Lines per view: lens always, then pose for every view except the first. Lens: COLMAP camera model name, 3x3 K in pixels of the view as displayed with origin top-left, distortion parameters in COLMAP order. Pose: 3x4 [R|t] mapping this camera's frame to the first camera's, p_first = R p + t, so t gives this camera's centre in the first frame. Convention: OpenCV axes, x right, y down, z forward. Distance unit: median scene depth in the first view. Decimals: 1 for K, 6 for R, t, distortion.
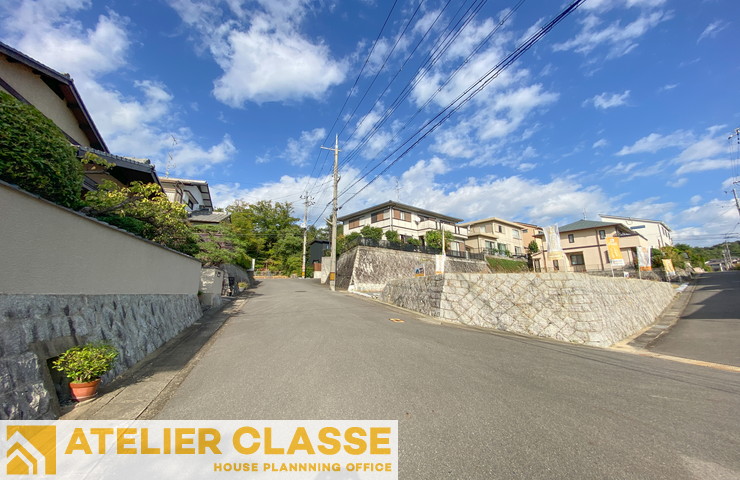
lens RADIAL K [[291.6, 0, 370.0], [0, 291.6, 240.0], [0, 0, 1]] dist [0.033934, -0.030493]
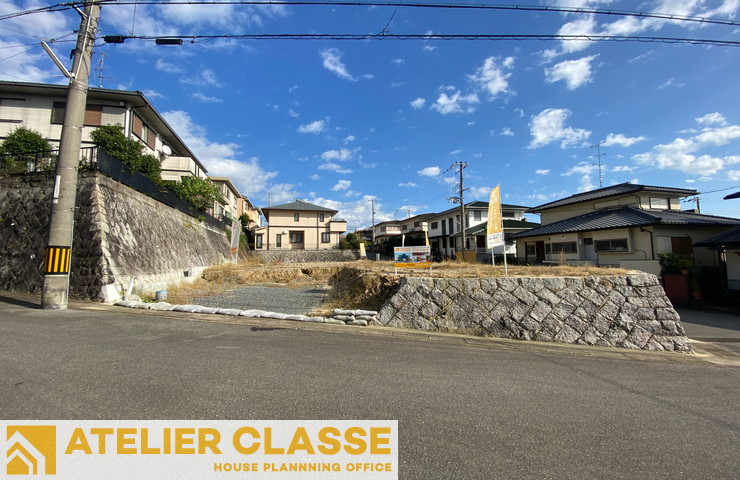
lens RADIAL K [[297.9, 0, 365.1], [0, 297.9, 245.2], [0, 0, 1]] dist [0.030367, -0.025645]
pose [[0.427075, 0.042918, 0.903197, -0.156597], [-0.146442, 0.988969, 0.022251, 0.035528], [-0.892279, -0.141769, 0.428649, 0.358317]]
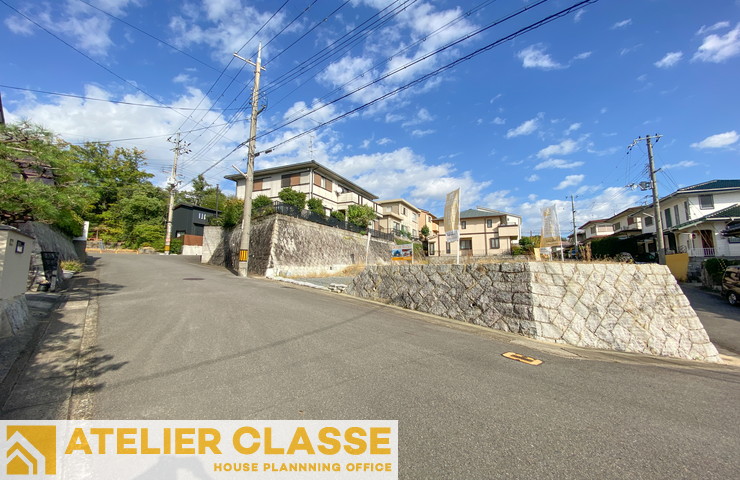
lens RADIAL K [[291.6, 0, 370.0], [0, 291.6, 240.0], [0, 0, 1]] dist [0.033934, -0.030493]
pose [[0.911081, 0.049614, 0.409231, -0.084027], [-0.079843, 0.995170, 0.057106, 0.016351], [-0.404422, -0.084702, 0.910642, 0.158225]]
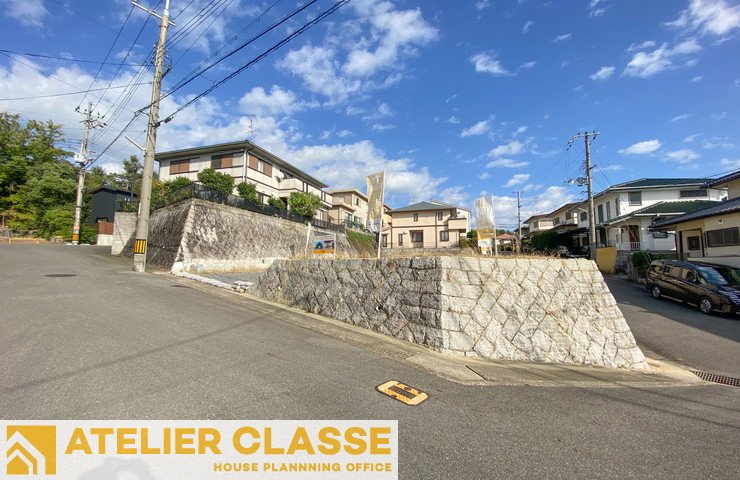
lens RADIAL K [[291.9, 0, 370.1], [0, 291.9, 222.6], [0, 0, 1]] dist [0.039321, -0.031463]
pose [[0.848892, 0.077308, 0.522883, -0.031214], [-0.098876, 0.995009, 0.013411, 0.017200], [-0.519237, -0.063085, 0.852299, 0.173893]]
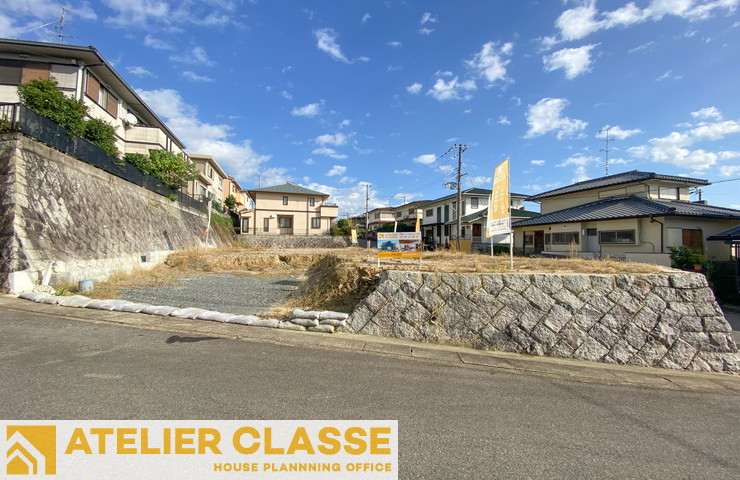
lens RADIAL K [[297.9, 0, 365.1], [0, 297.9, 245.2], [0, 0, 1]] dist [0.030367, -0.025645]
pose [[0.411186, 0.012276, 0.911469, -0.113008], [-0.167838, 0.983834, 0.062465, 0.036209], [-0.895967, -0.178664, 0.406599, 0.365291]]
